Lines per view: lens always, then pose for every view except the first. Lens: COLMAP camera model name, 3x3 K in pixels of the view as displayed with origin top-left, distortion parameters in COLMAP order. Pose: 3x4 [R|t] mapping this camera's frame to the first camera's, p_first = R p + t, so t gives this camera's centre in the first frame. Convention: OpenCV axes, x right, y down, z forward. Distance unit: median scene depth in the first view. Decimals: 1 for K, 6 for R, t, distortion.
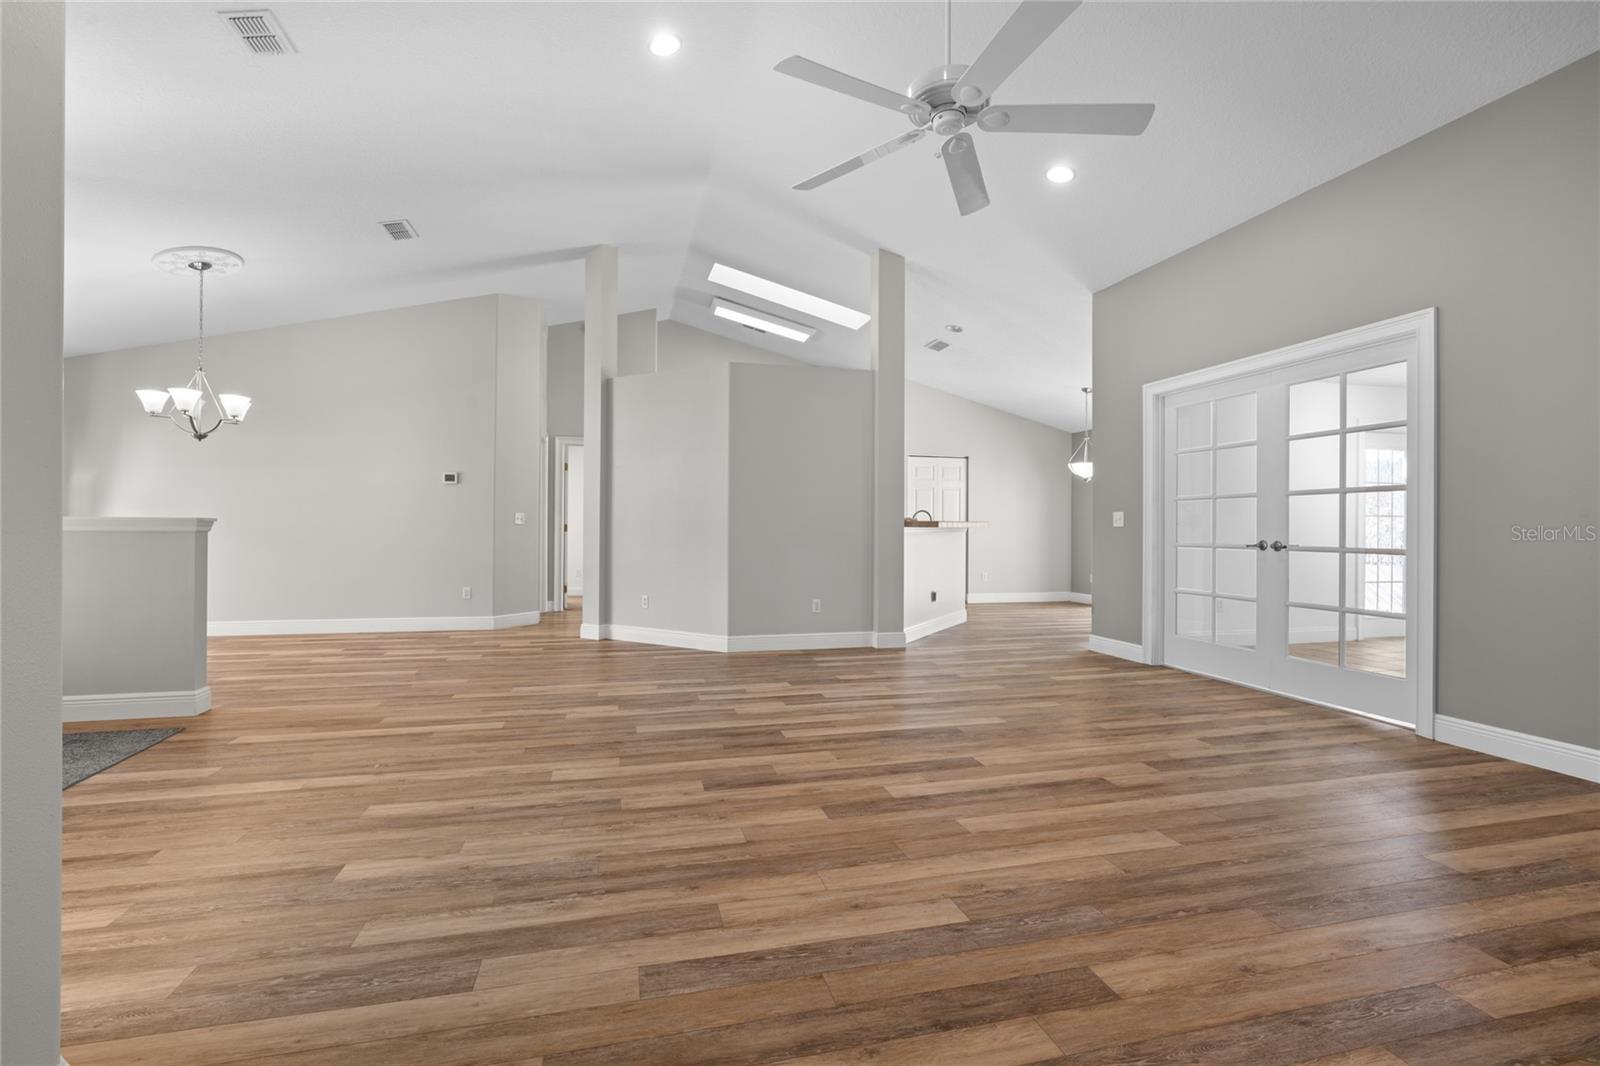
lens RADIAL K [[717.4, 0, 797.6], [0, 717.4, 529.3], [0, 0, 1]] dist [-0.002866, -0.000060]
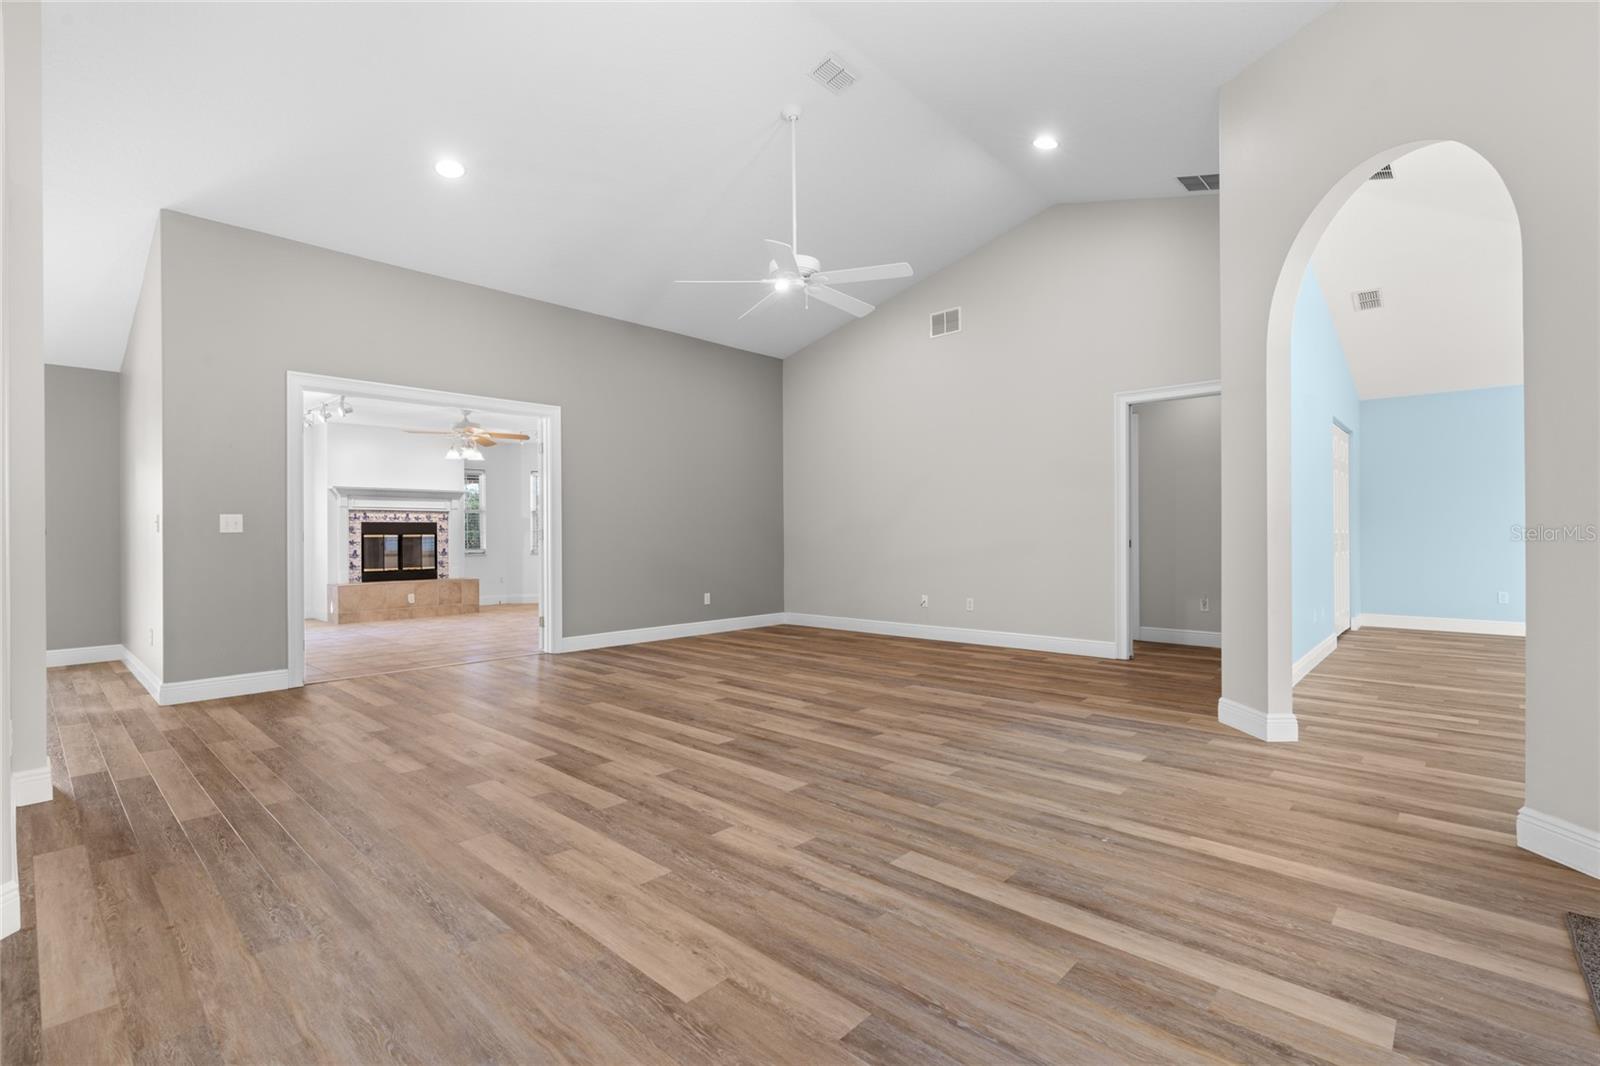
lens RADIAL K [[717.4, 0, 797.6], [0, 717.4, 529.3], [0, 0, 1]] dist [-0.002866, -0.000060]
pose [[-0.538009, 0.002892, 0.842934, -1.124419], [0.004018, 0.999992, -0.000866, -0.008876], [-0.842930, 0.002921, -0.538016, 1.794449]]
